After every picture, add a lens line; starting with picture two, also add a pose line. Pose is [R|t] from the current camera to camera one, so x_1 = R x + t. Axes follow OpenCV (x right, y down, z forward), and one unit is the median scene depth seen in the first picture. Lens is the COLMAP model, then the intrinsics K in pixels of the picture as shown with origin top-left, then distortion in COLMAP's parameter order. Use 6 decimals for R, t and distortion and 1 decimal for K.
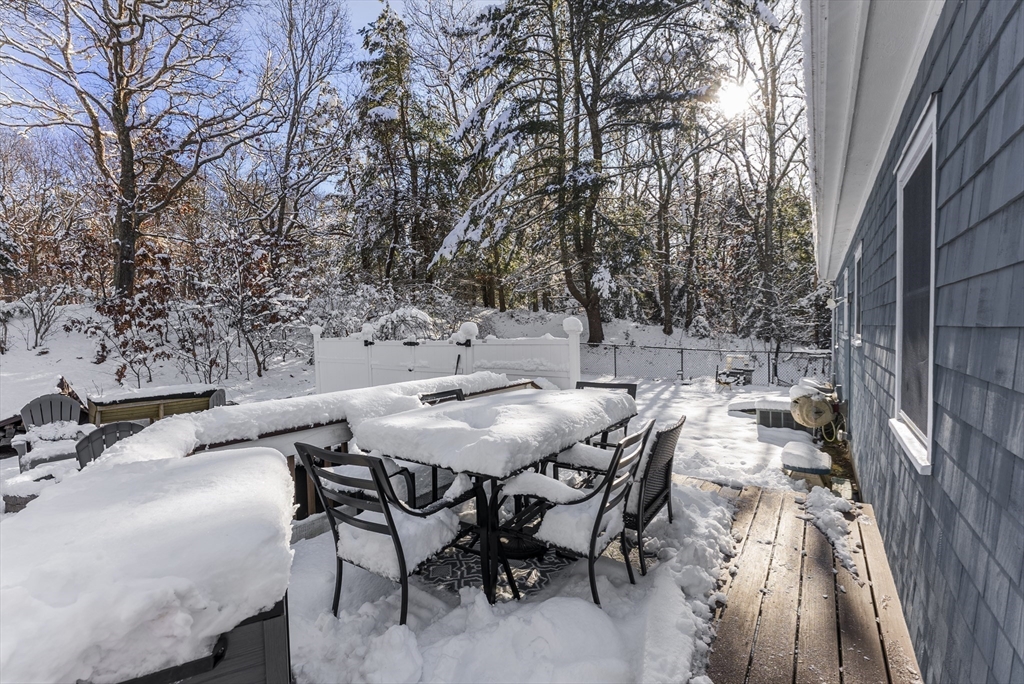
lens RADIAL K [[448.7, 0, 507.8], [0, 448.7, 341.3], [0, 0, 1]] dist [0.001382, 0.000176]
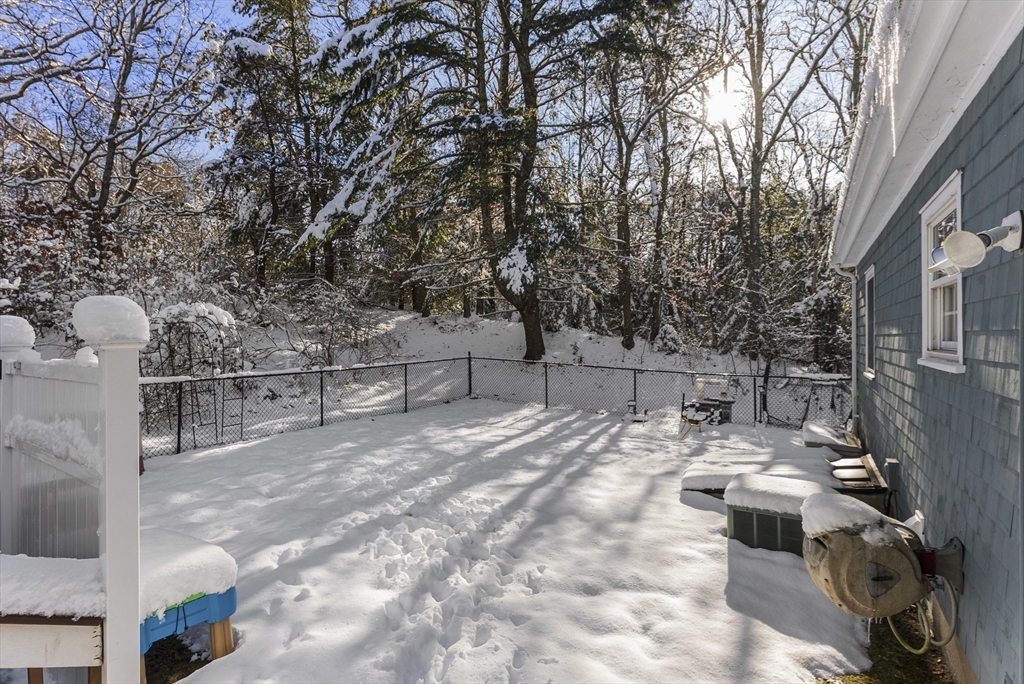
lens RADIAL K [[495.1, 0, 501.1], [0, 495.1, 338.1], [0, 0, 1]] dist [-0.002600, -0.000299]
pose [[0.998750, 0.011873, 0.048544, 0.112608], [-0.010338, 0.999442, -0.031762, -0.004293], [-0.048894, 0.031221, 0.998316, 0.188316]]
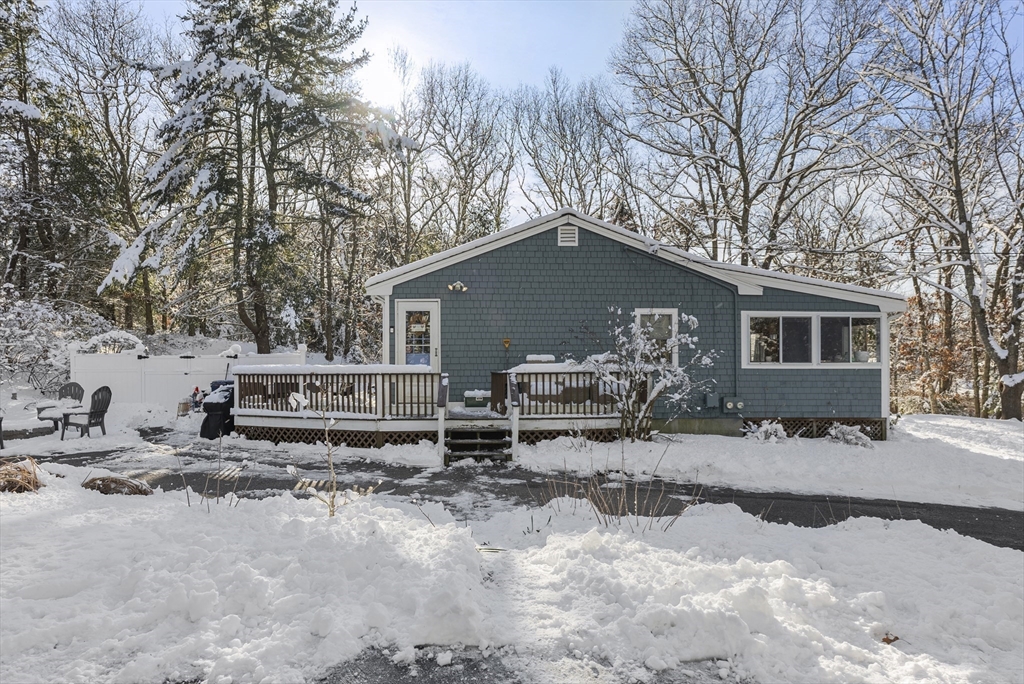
lens RADIAL K [[581.8, 0, 508.0], [0, 581.8, 348.7], [0, 0, 1]] dist [0.000055, 0.000455]
pose [[0.787751, 0.024157, 0.615520, -0.235301], [0.006210, 0.998869, -0.047149, 0.031722], [-0.615963, 0.040964, 0.786710, -0.532231]]
